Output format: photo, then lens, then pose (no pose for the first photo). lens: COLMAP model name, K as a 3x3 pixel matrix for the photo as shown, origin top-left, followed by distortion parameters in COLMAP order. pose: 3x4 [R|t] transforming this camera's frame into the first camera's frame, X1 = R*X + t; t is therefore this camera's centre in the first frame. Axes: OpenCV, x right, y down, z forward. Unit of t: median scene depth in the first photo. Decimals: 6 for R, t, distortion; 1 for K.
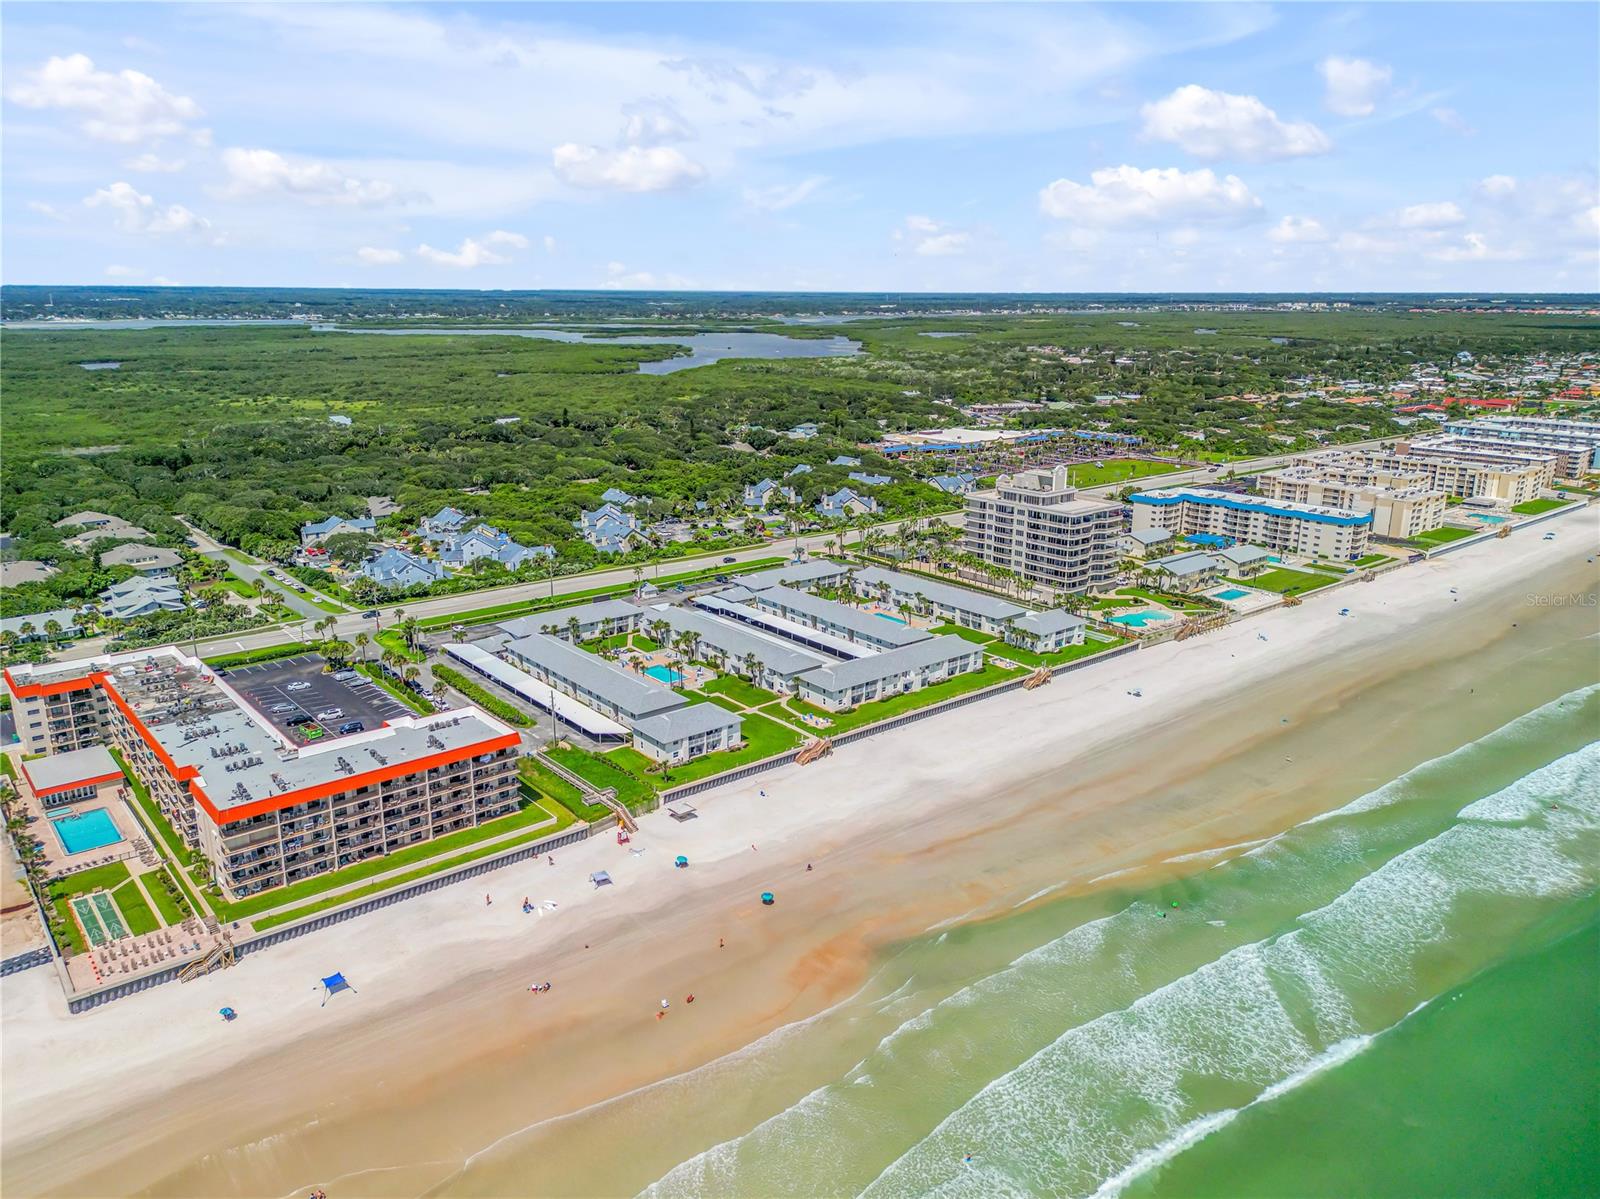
lens RADIAL K [[1127.7, 0, 800.0], [0, 1127.7, 599.5], [0, 0, 1]] dist [0.094317, -0.107613]
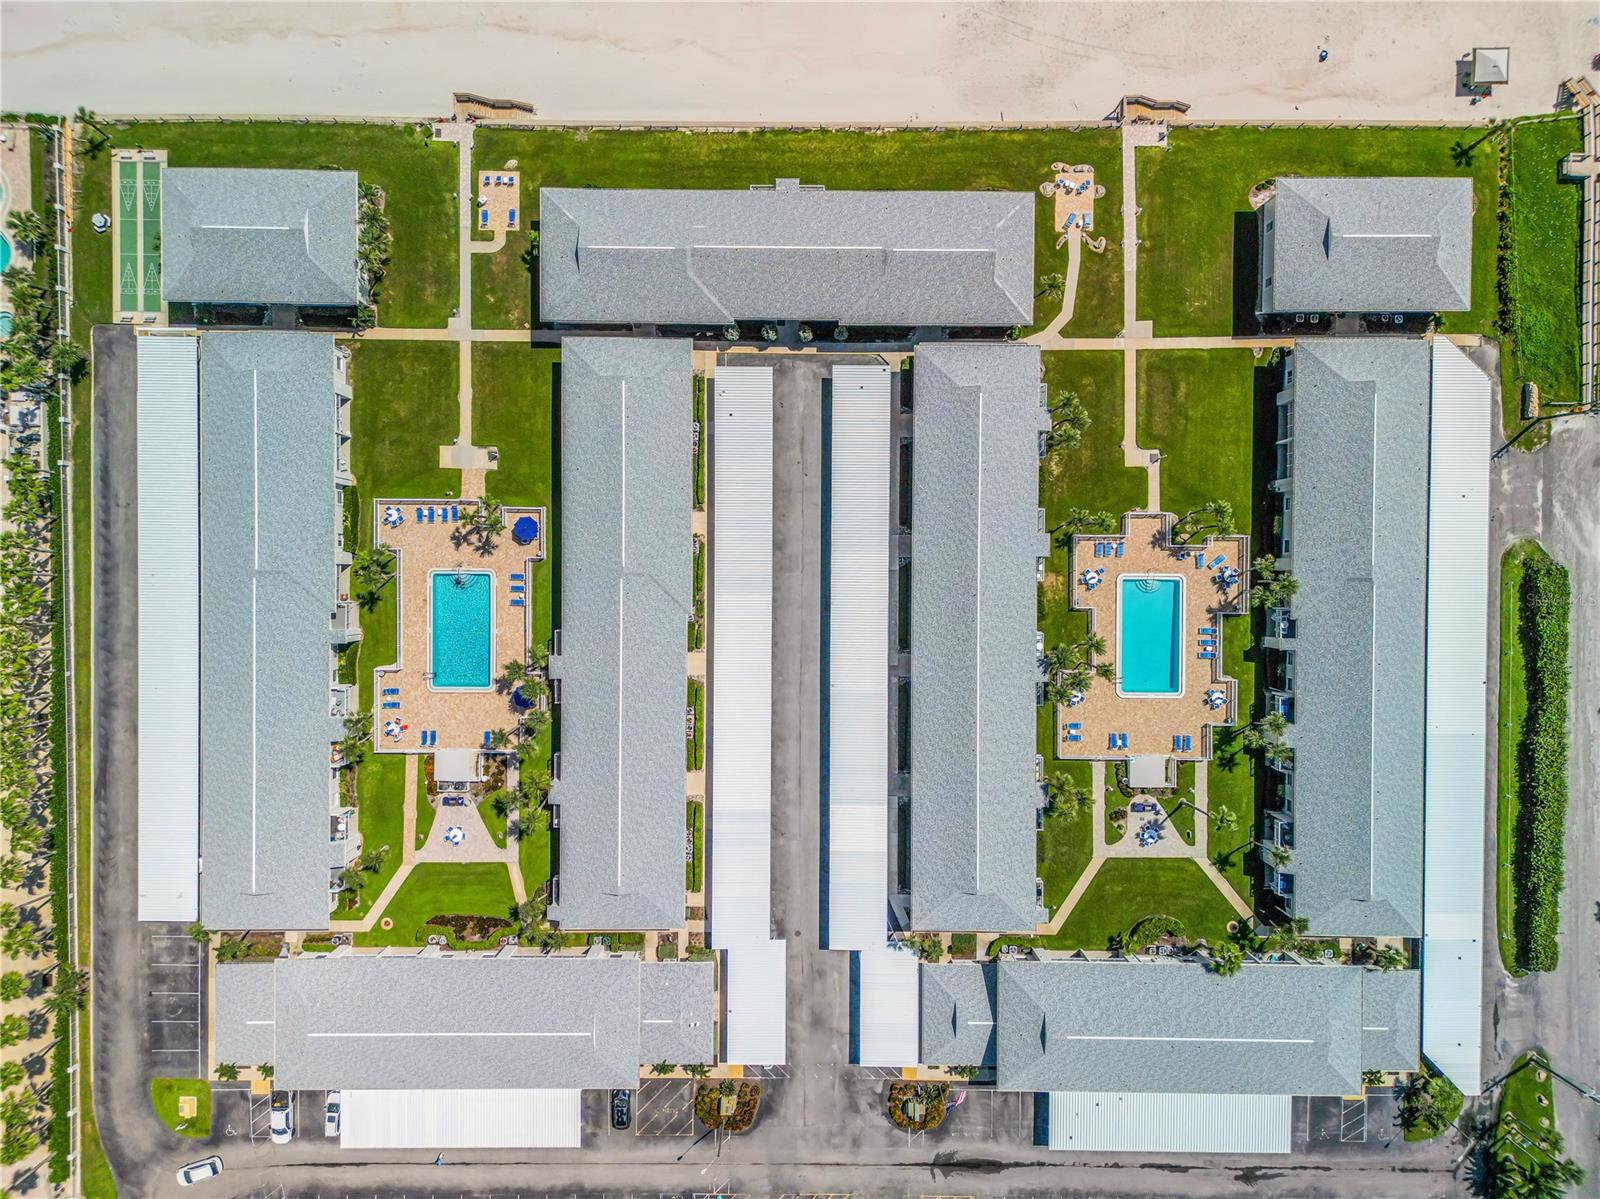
lens RADIAL K [[1127.7, 0, 800.0], [0, 1127.7, 599.5], [0, 0, 1]] dist [0.094317, -0.107613]
pose [[-0.766328, -0.642203, -0.017798, 0.002541], [0.164467, -0.222885, 0.960871, -0.364487], [-0.621041, 0.733415, 0.276424, 0.893795]]
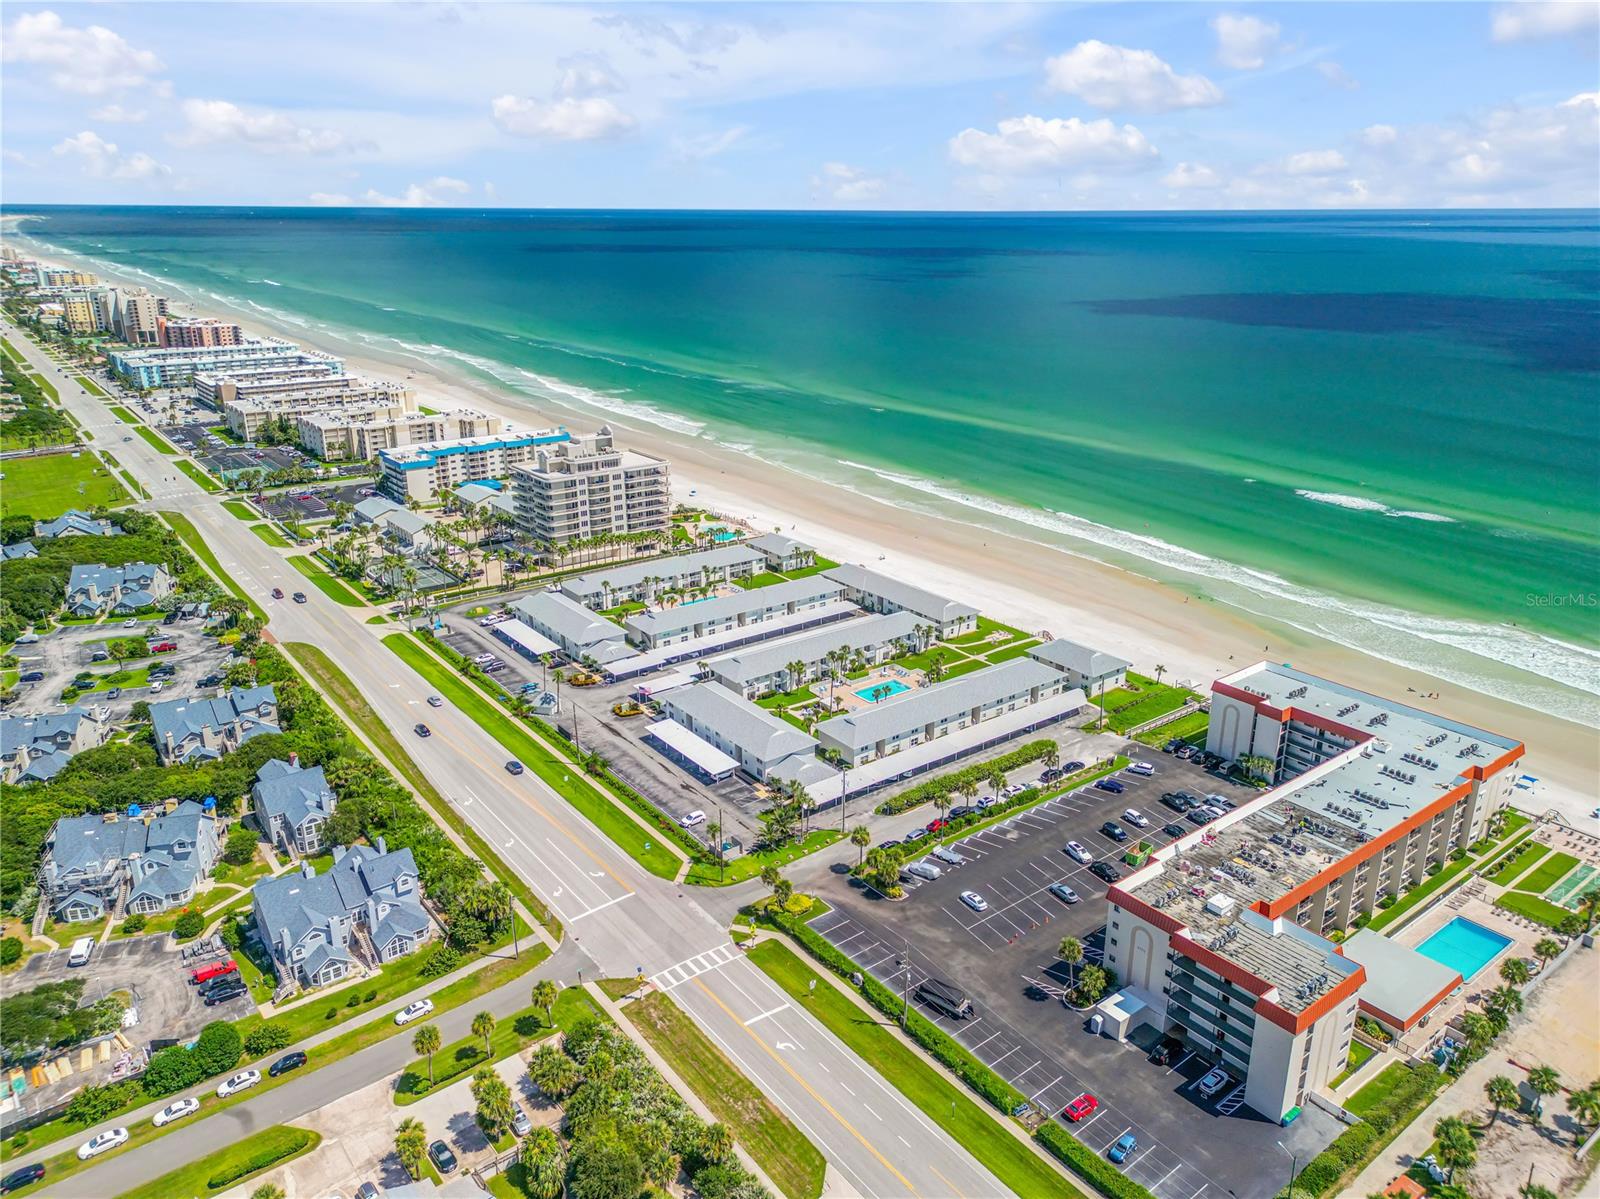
lens RADIAL K [[1145.0, 0, 795.1], [0, 1145.0, 596.6], [0, 0, 1]] dist [0.097117, -0.109819]
pose [[0.042355, -0.325886, 0.944460, -0.924561], [0.261911, 0.915871, 0.304276, -0.290027], [-0.964162, 0.234477, 0.124144, 0.878929]]
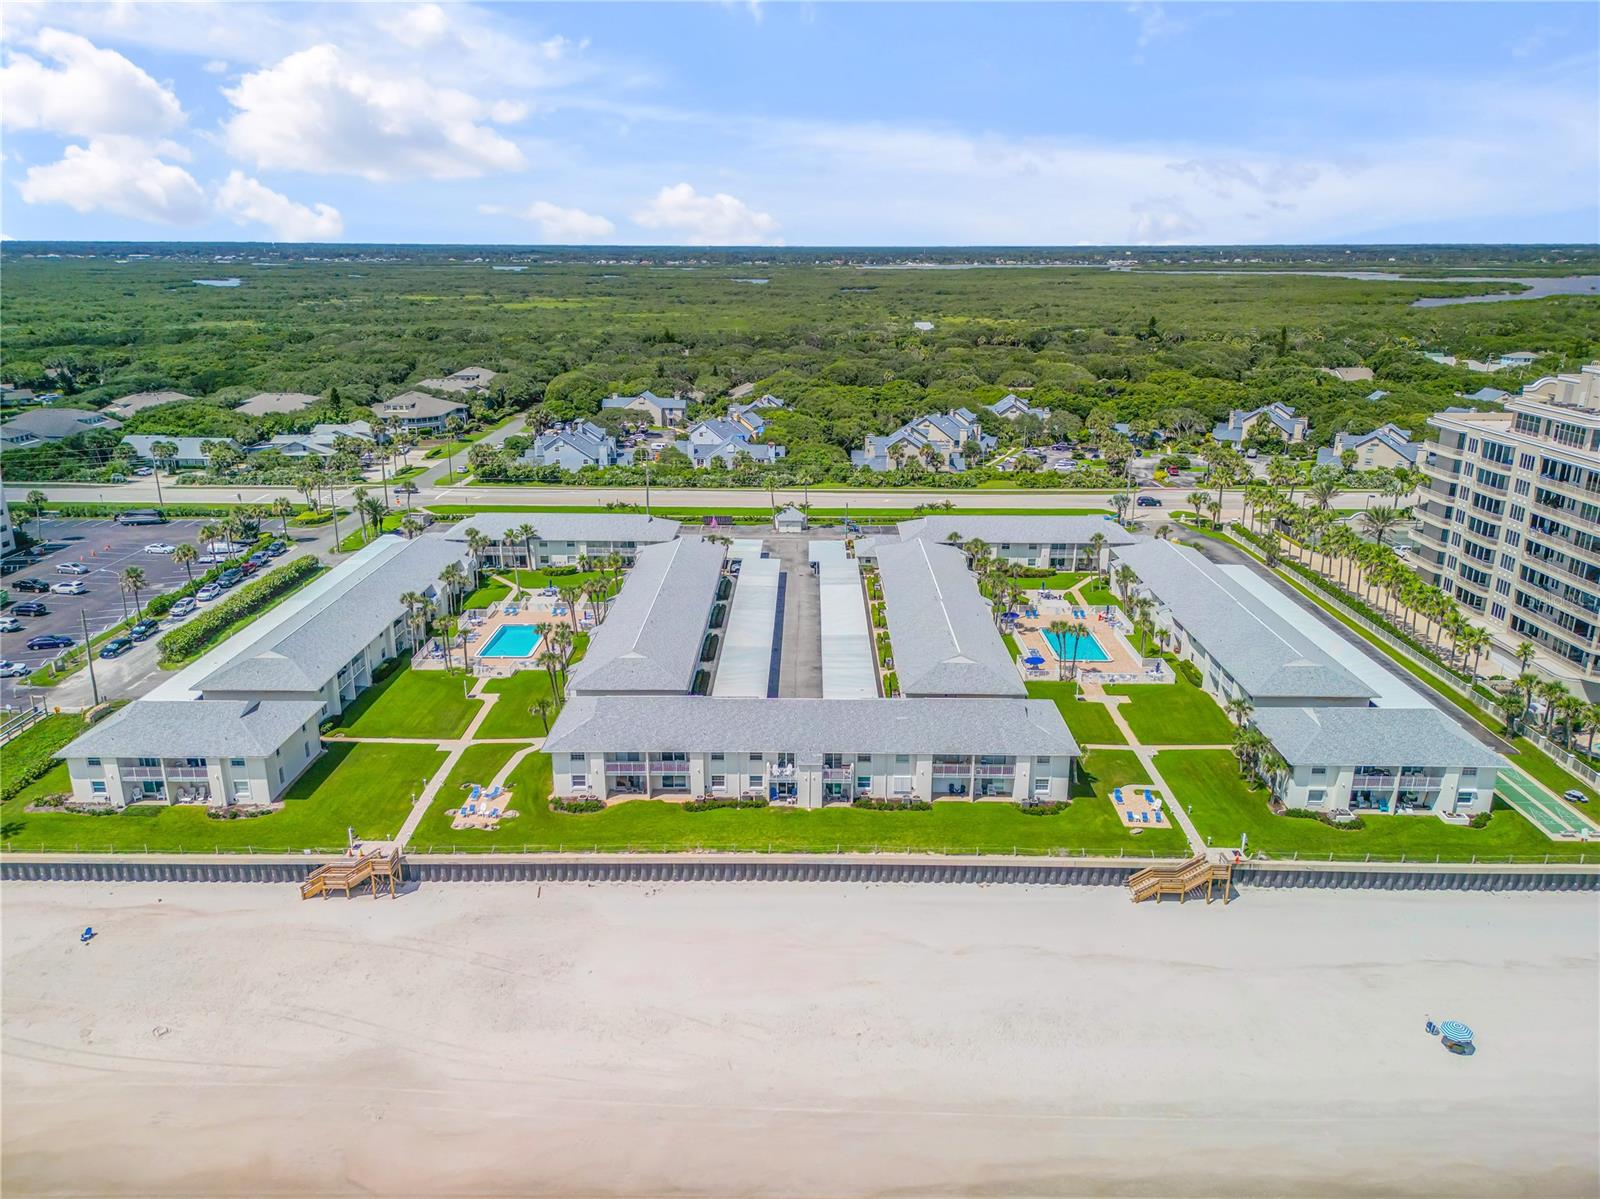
lens RADIAL K [[1140.5, 0, 796.1], [0, 1140.5, 600.7], [0, 0, 1]] dist [0.058609, -0.055804]
pose [[0.761407, 0.188484, -0.620268, 0.307829], [-0.168752, 0.981441, 0.091085, -0.026052], [0.625924, 0.035319, 0.779084, 0.610333]]
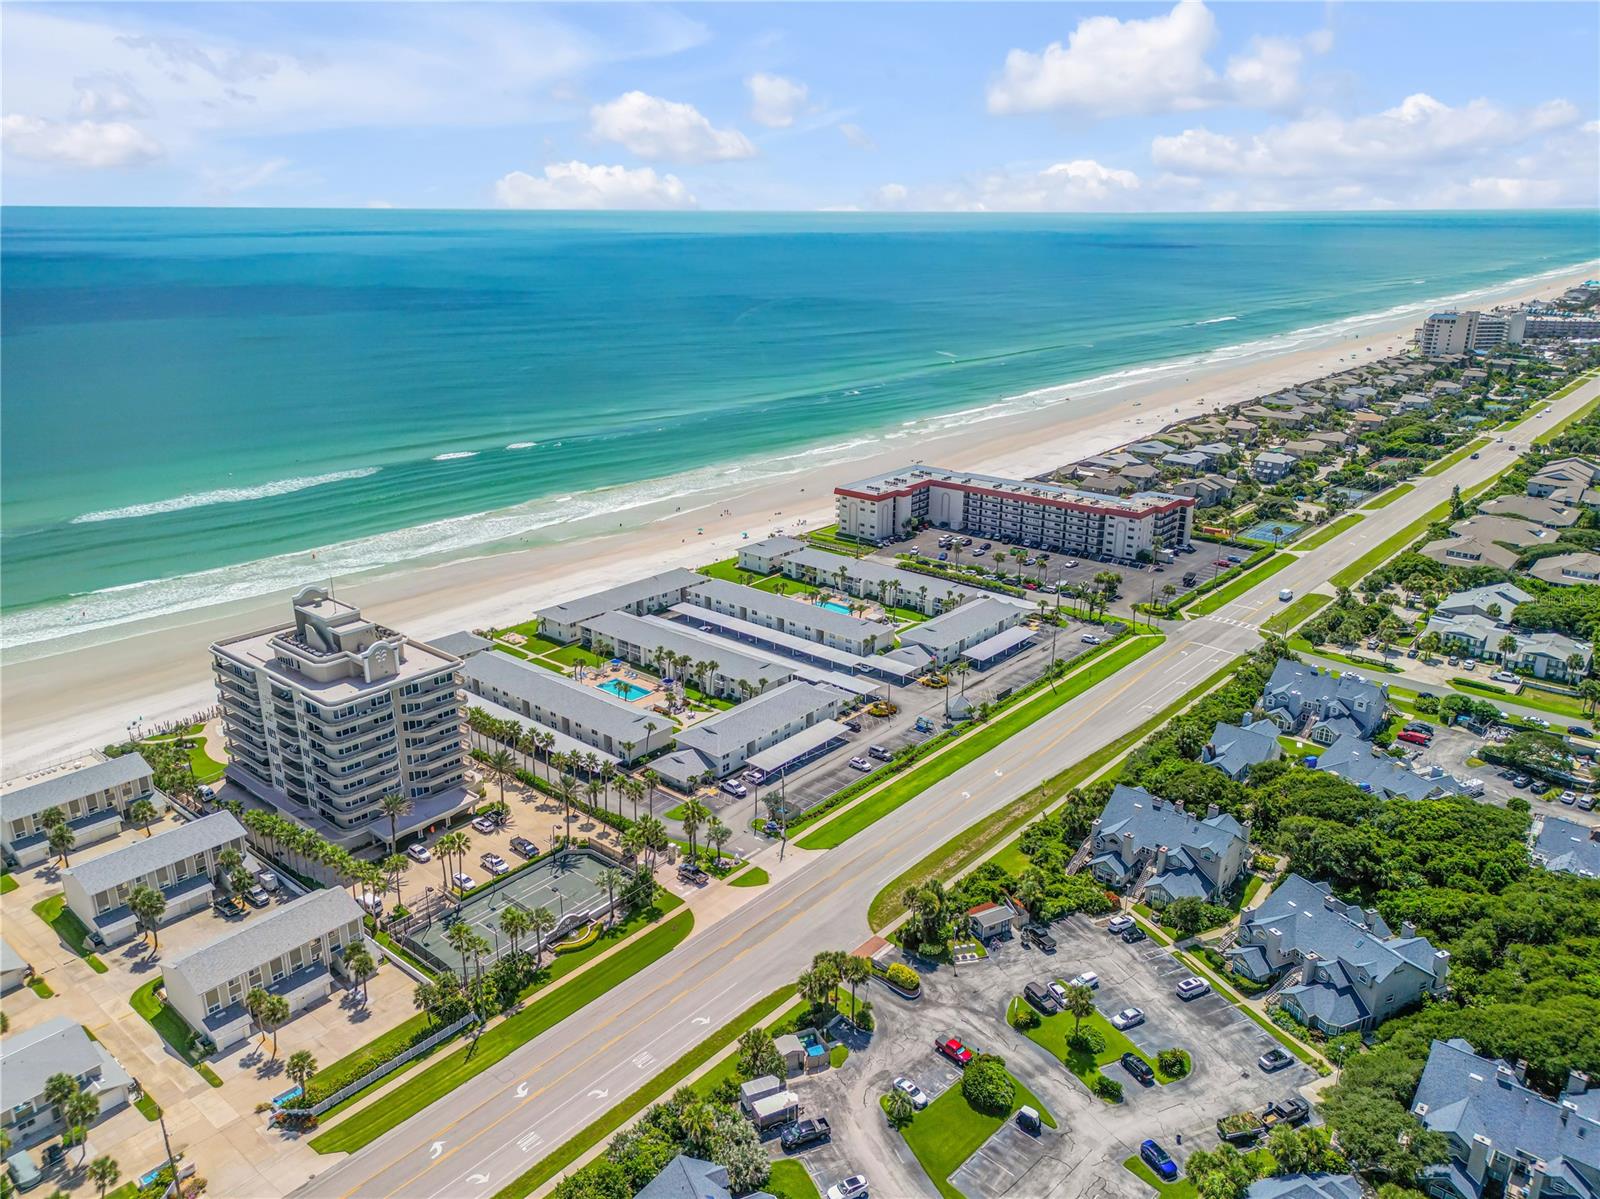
lens RADIAL K [[1145.0, 0, 795.1], [0, 1145.0, 596.6], [0, 0, 1]] dist [0.097117, -0.109819]
pose [[-0.986106, 0.046525, -0.159467, 0.091554], [-0.050441, 0.830788, 0.554298, -0.540966], [0.158272, 0.554640, -0.816899, 1.807058]]
